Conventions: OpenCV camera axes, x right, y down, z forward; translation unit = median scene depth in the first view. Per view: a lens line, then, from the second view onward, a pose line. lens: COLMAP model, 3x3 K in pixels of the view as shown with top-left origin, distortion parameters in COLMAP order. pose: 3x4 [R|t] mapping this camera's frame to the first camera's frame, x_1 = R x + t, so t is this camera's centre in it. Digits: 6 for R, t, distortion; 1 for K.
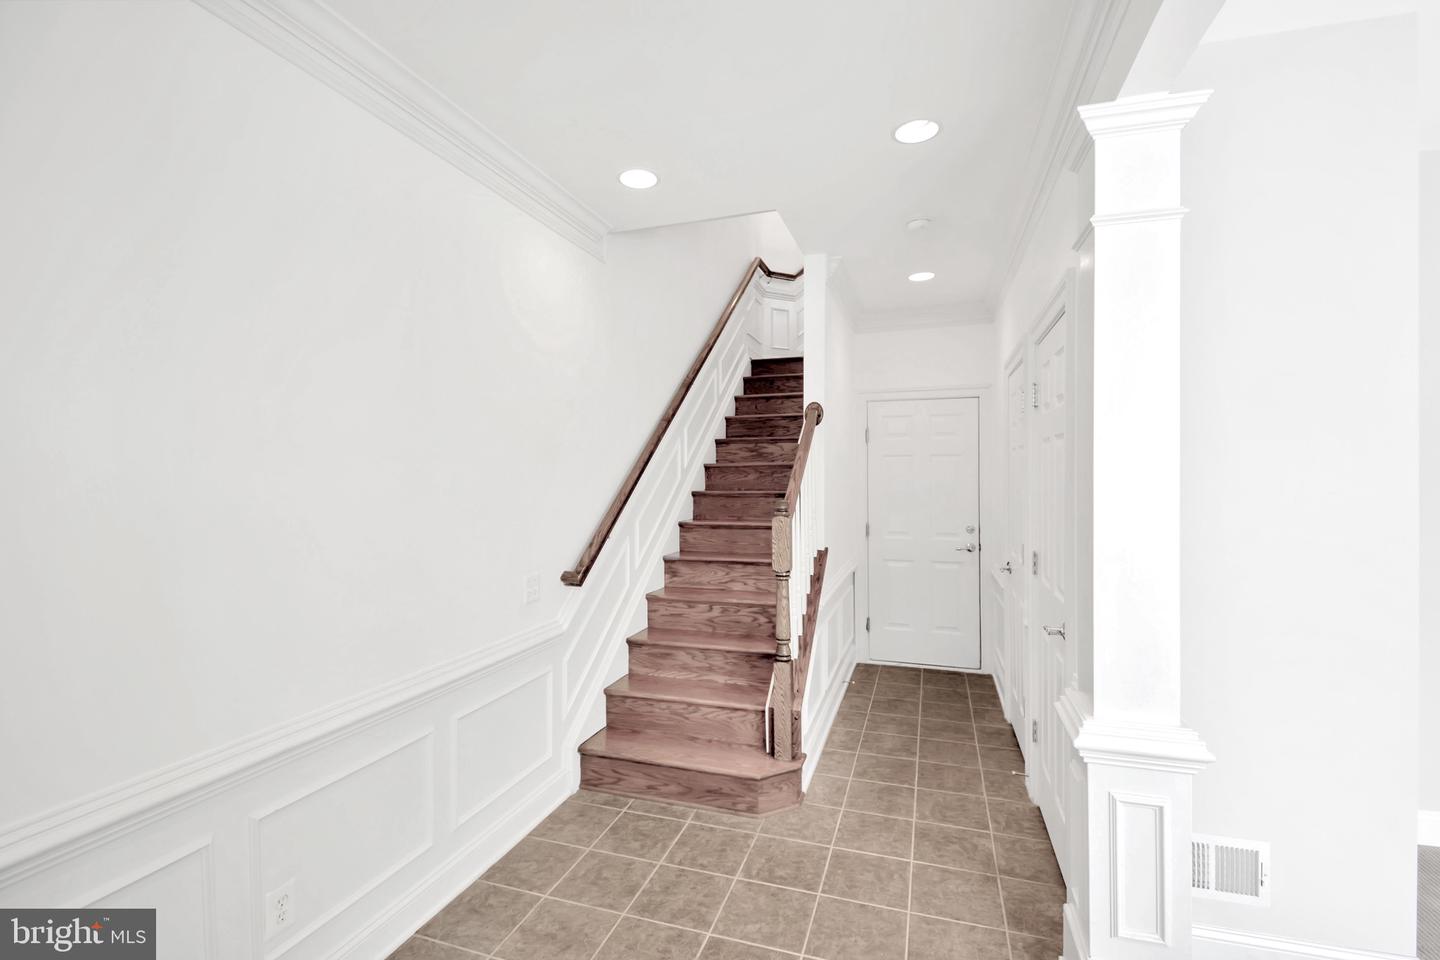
lens RADIAL K [[641.5, 0, 714.9], [0, 641.5, 477.7], [0, 0, 1]] dist [-0.015128, -0.000544]
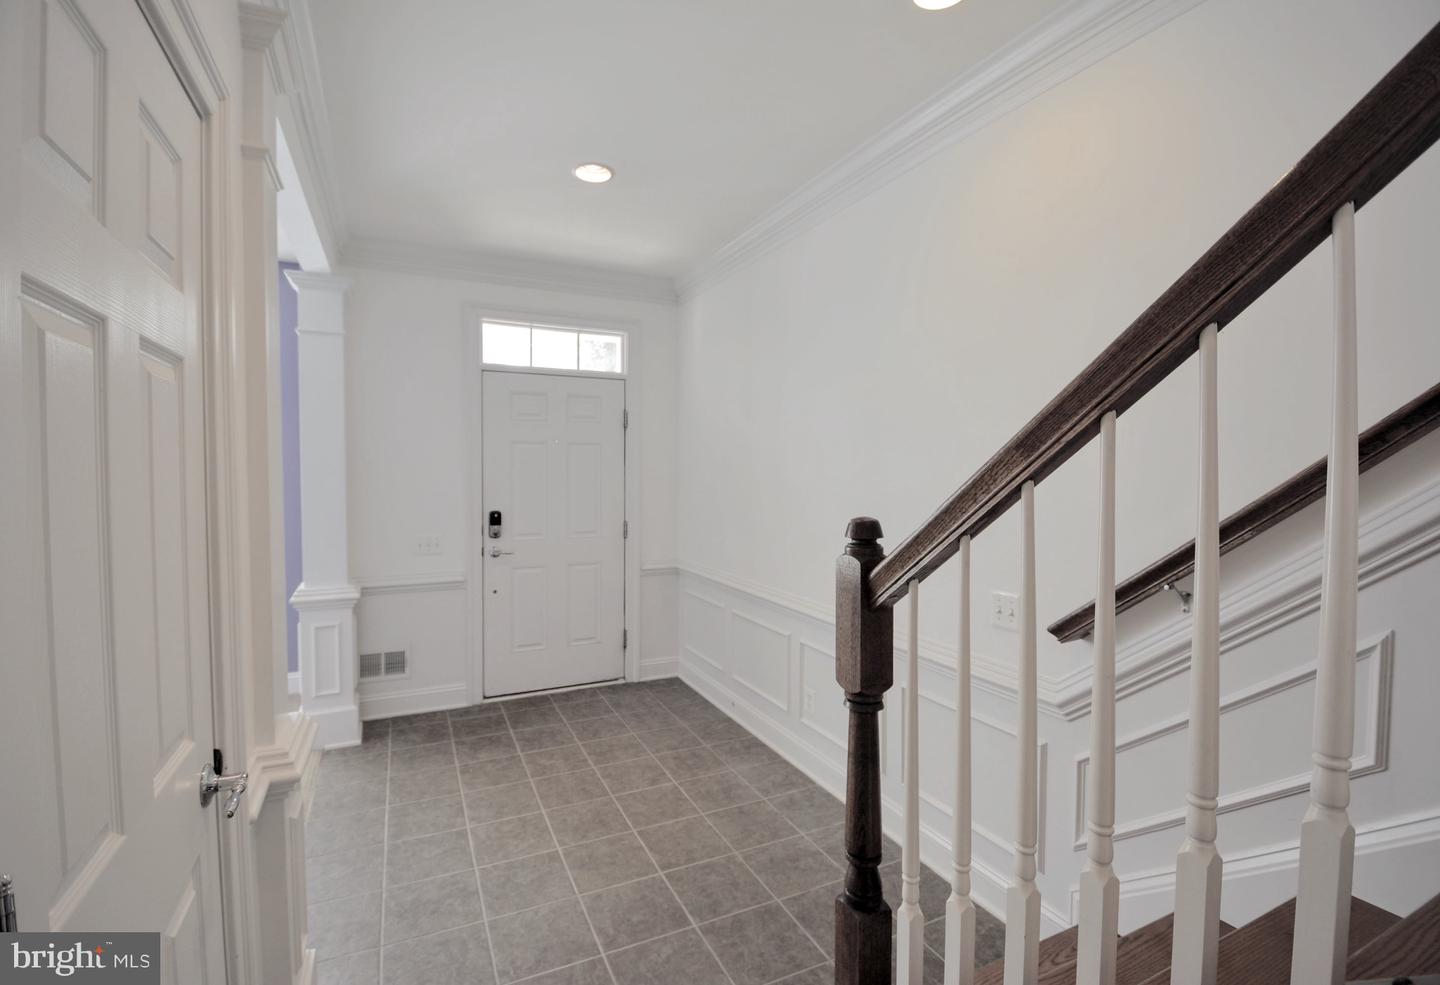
lens RADIAL K [[669.3, 0, 715.9], [0, 669.3, 490.7], [0, 0, 1]] dist [-0.000640, -0.000069]
pose [[-0.714917, 0.032169, -0.698469, 0.692544], [0.003110, 0.999077, 0.042831, -0.008482], [0.699202, 0.028448, -0.714358, 1.790996]]
